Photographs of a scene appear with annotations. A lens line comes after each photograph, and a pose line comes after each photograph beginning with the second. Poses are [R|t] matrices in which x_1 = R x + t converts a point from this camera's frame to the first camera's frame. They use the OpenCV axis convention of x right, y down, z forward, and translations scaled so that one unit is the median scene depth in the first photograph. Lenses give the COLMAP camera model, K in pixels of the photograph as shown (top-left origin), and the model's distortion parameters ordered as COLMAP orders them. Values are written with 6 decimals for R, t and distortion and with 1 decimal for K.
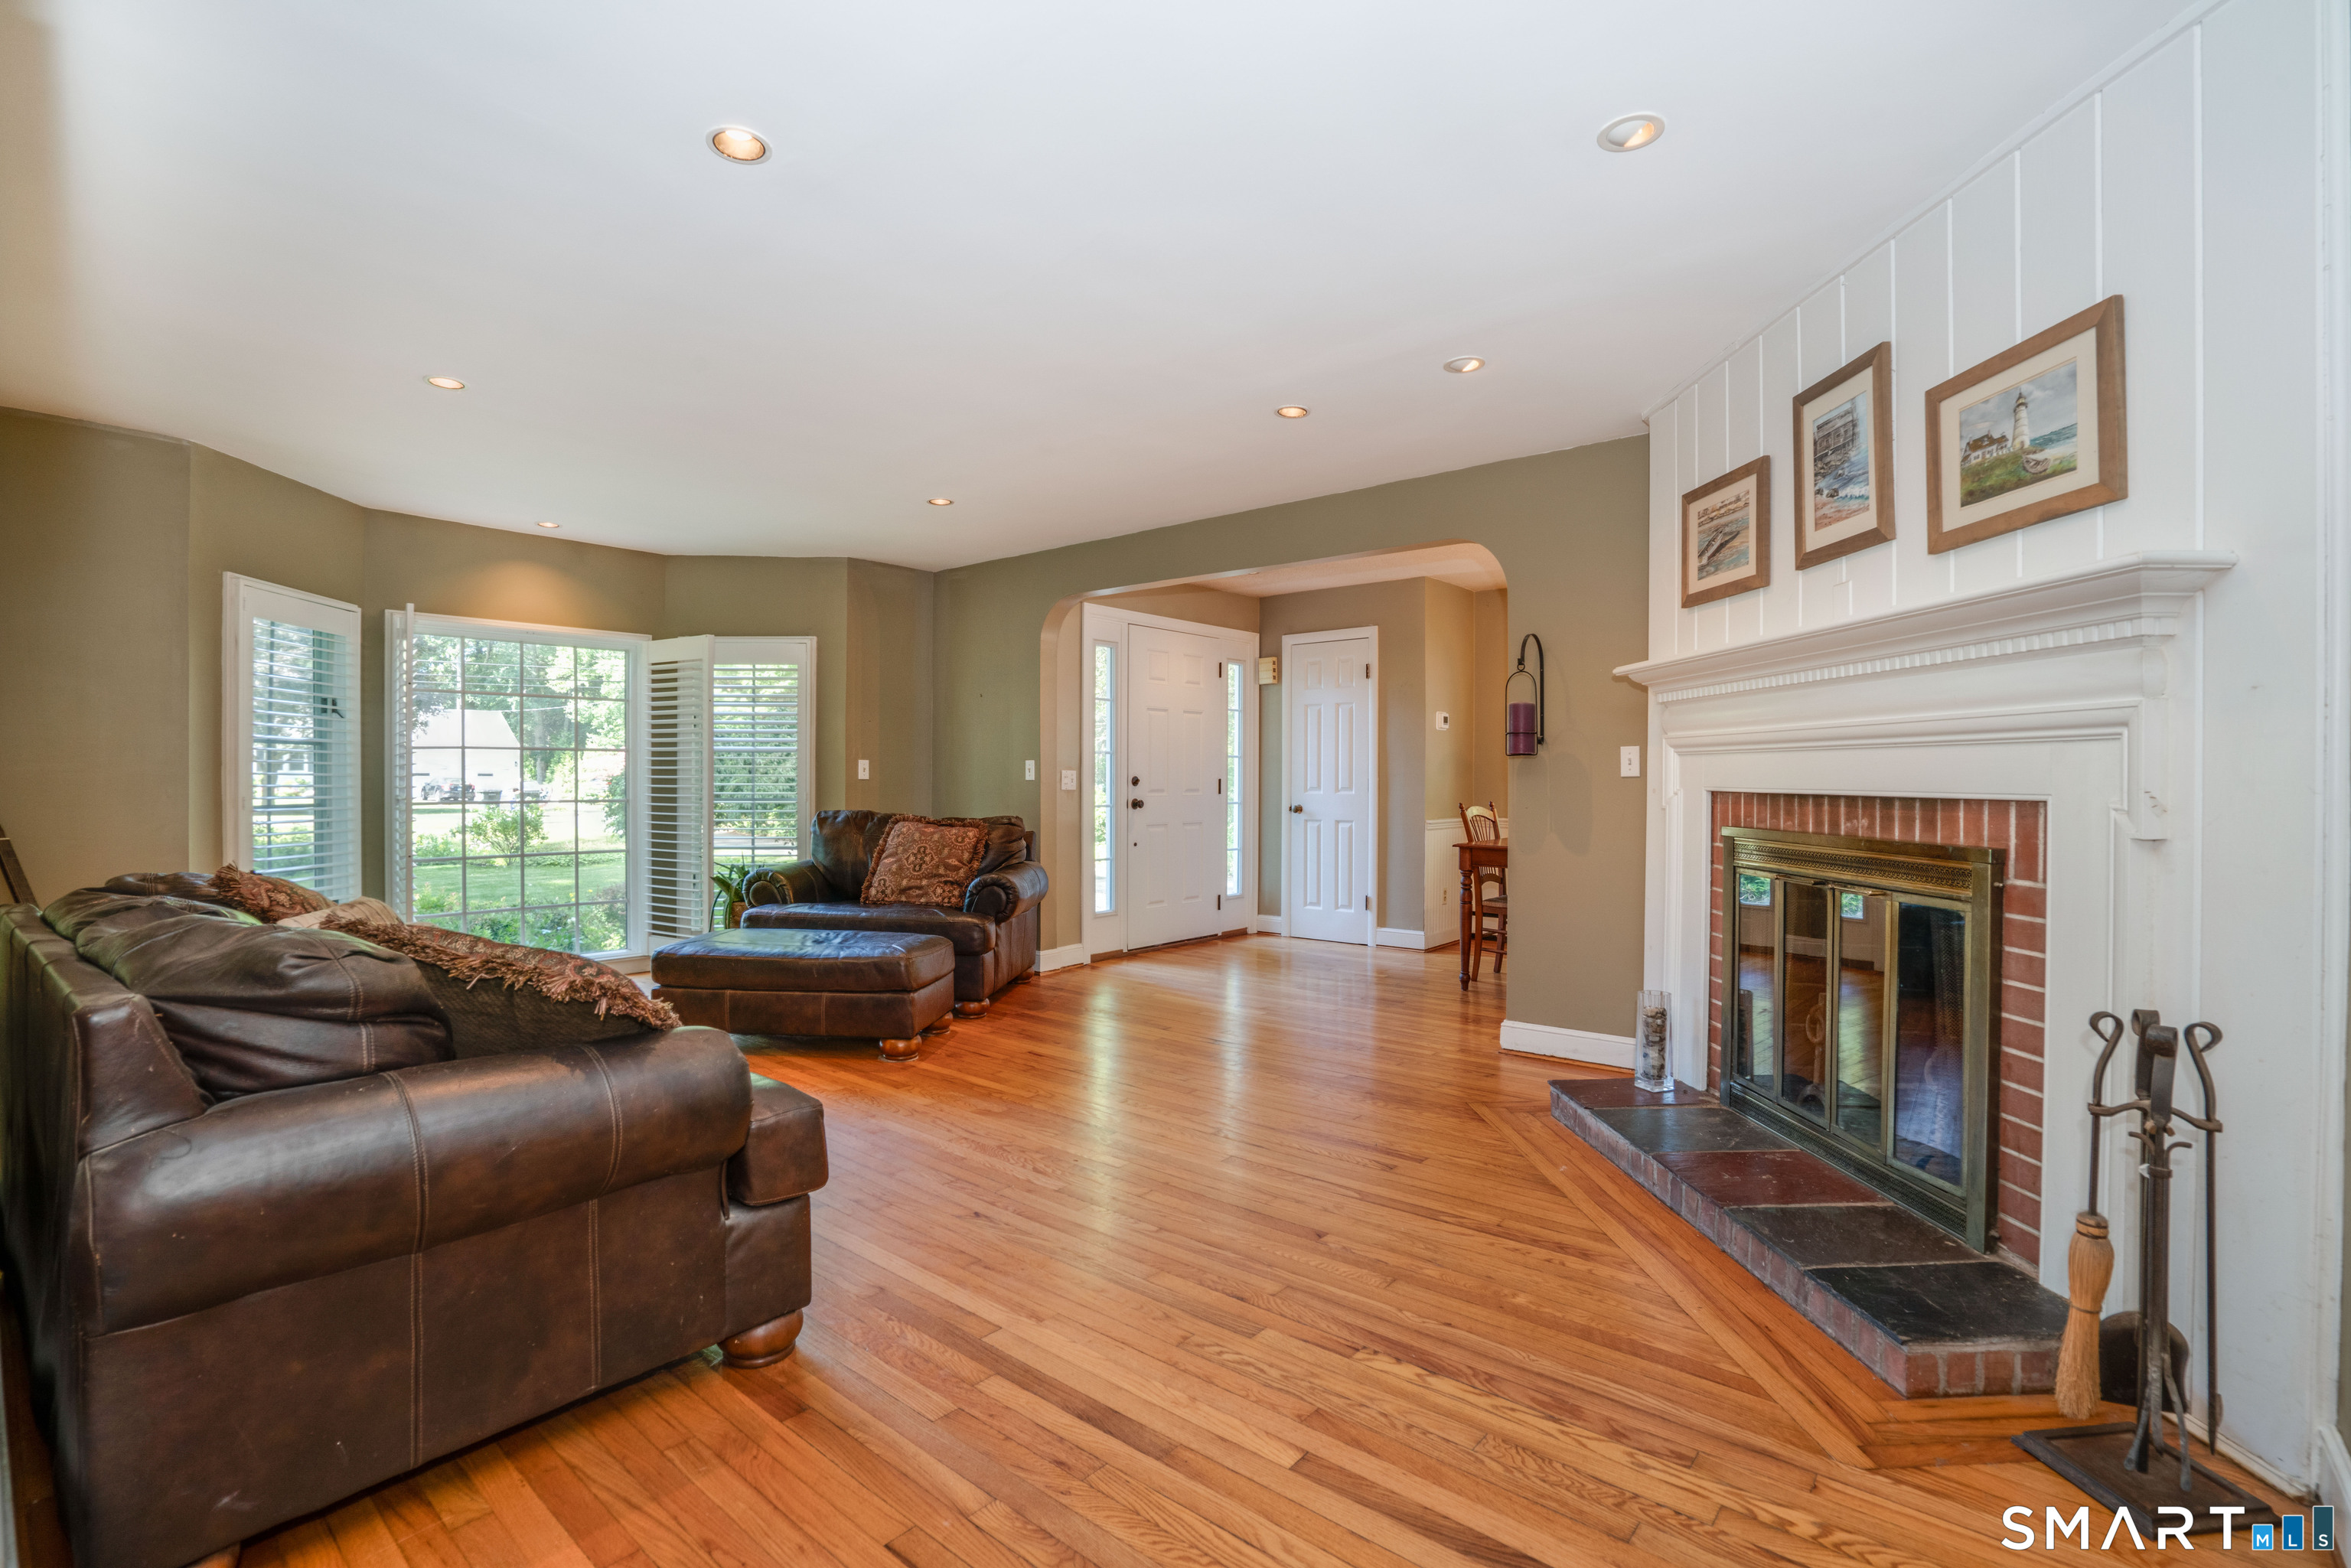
lens RADIAL K [[1090.1, 0, 1184.1], [0, 1090.1, 778.6], [0, 0, 1]] dist [-0.002627, -0.000566]
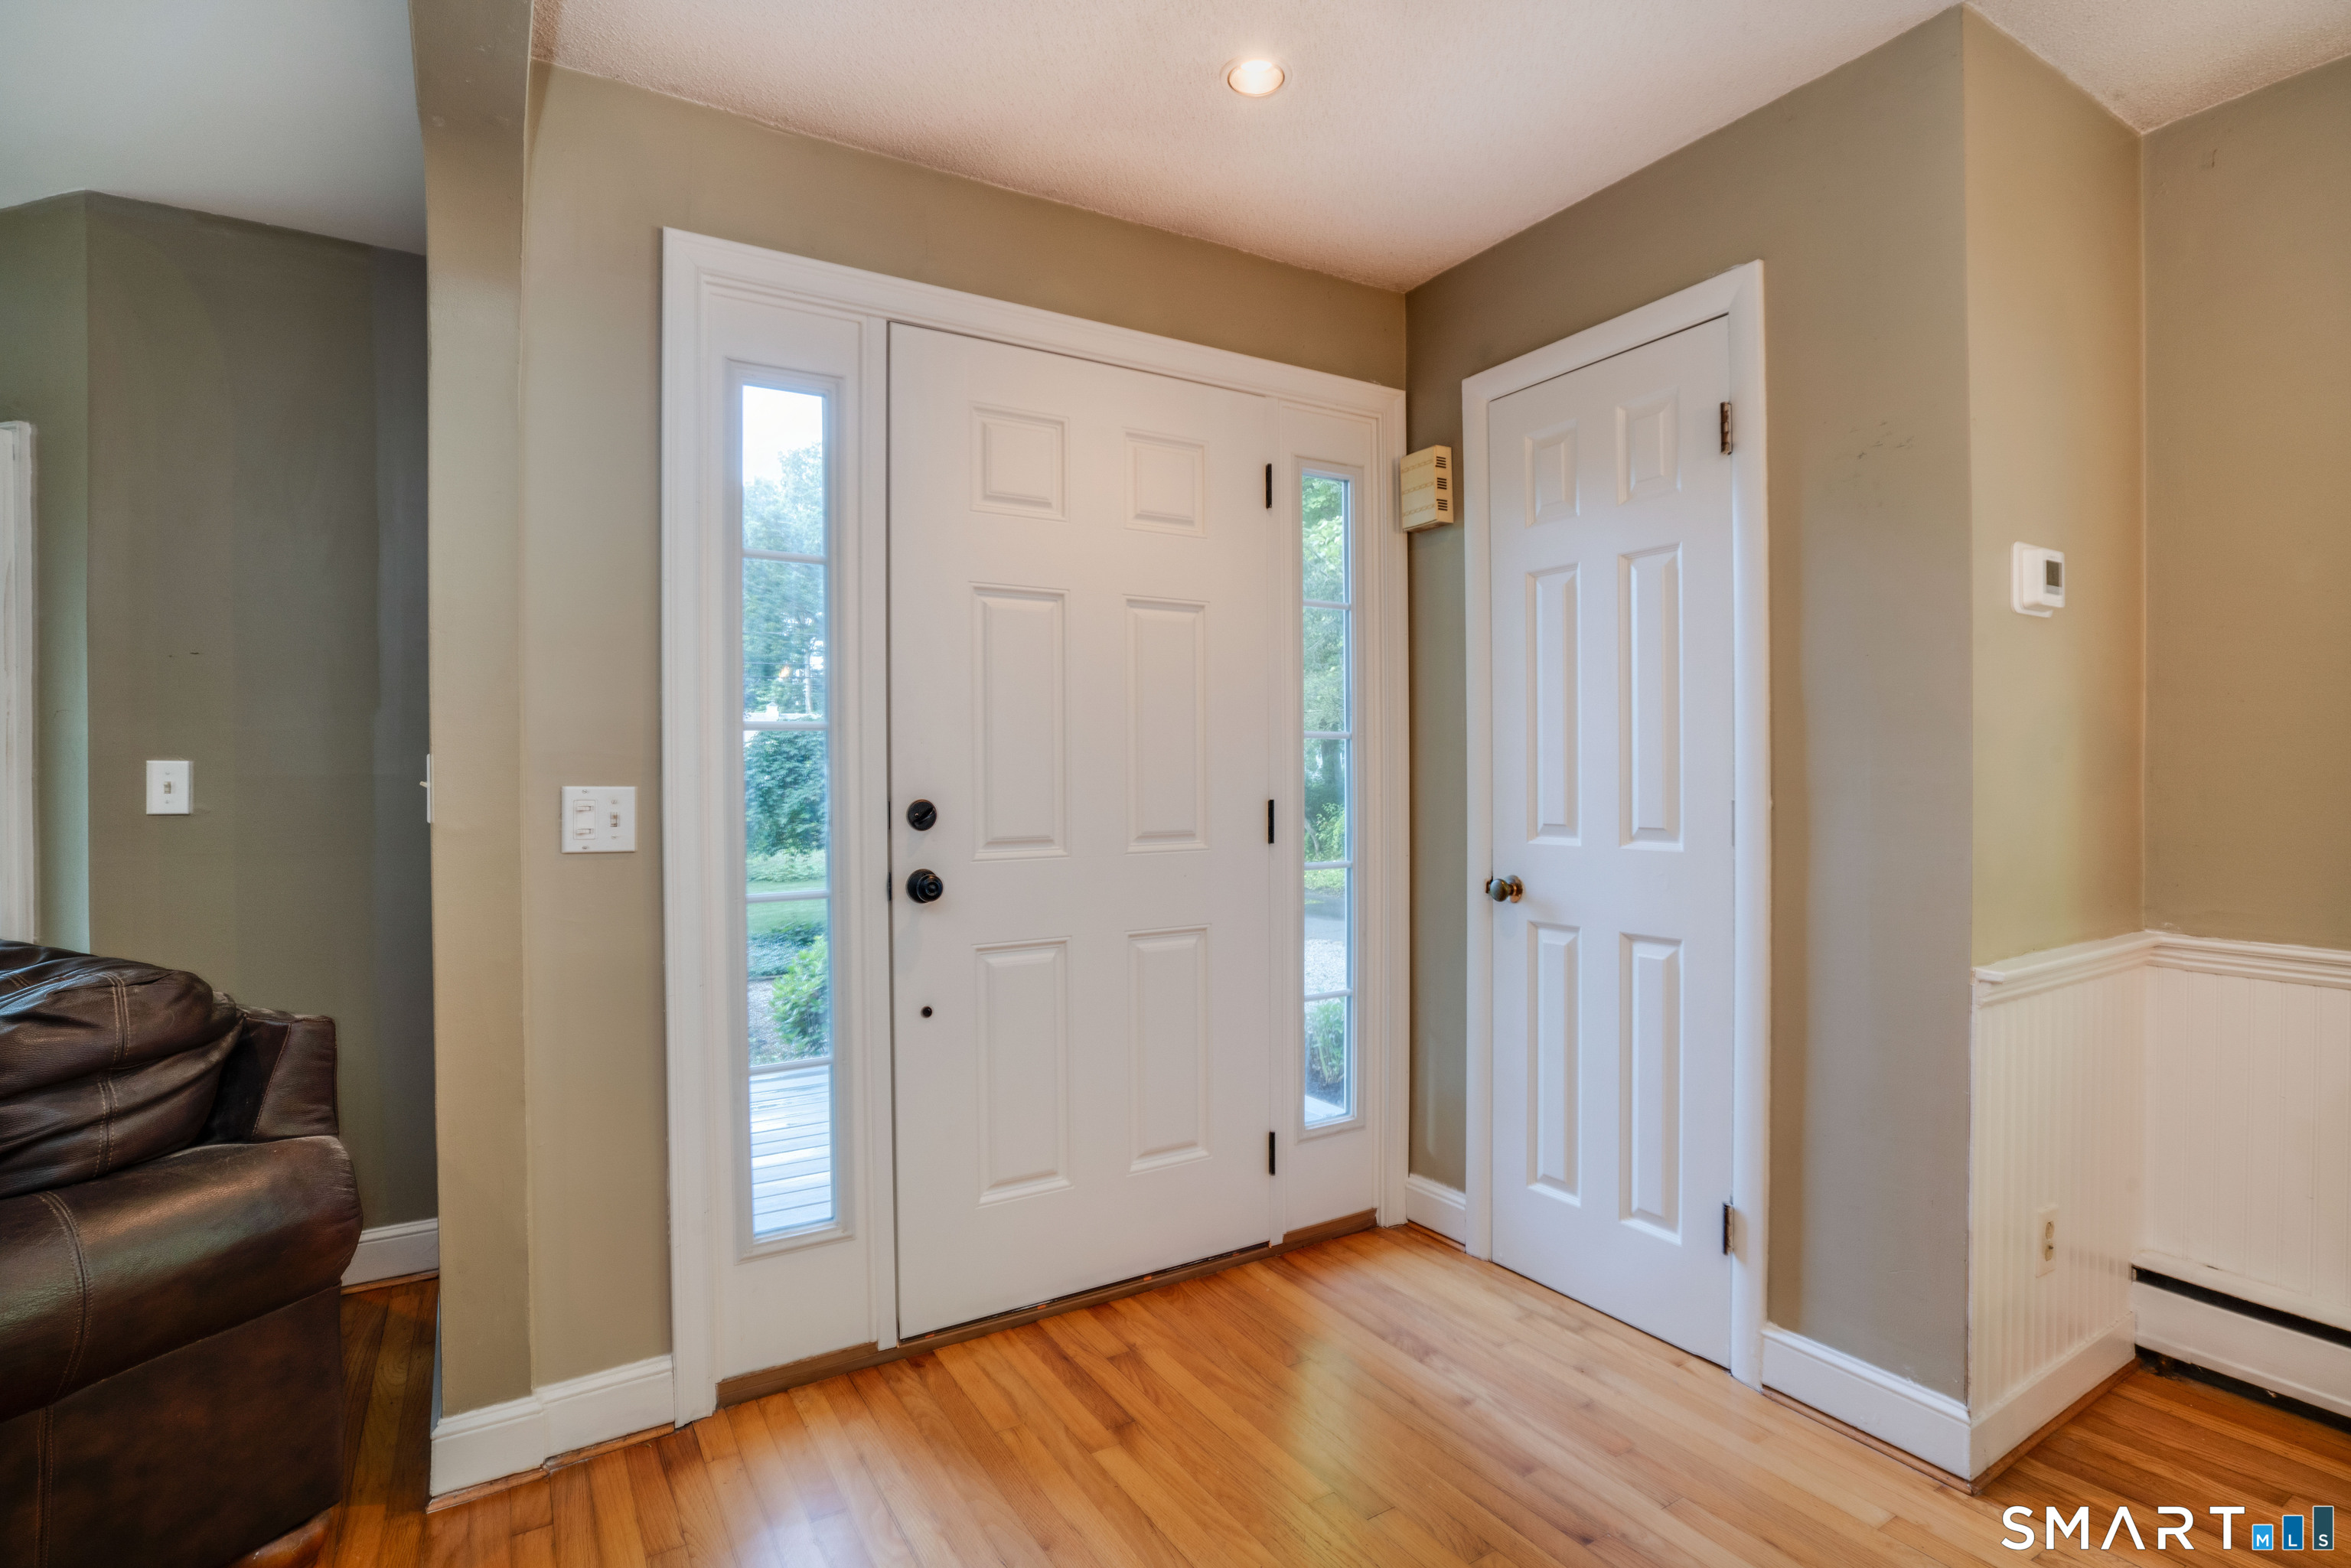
lens RADIAL K [[1154.8, 0, 1181.3], [0, 1154.8, 786.3], [0, 0, 1]] dist [-0.021285, 0.005214]
pose [[0.946609, -0.004747, -0.322349, 0.128547], [0.009219, 0.999881, 0.012348, -0.009035], [0.322252, -0.014660, 0.946540, 0.664115]]
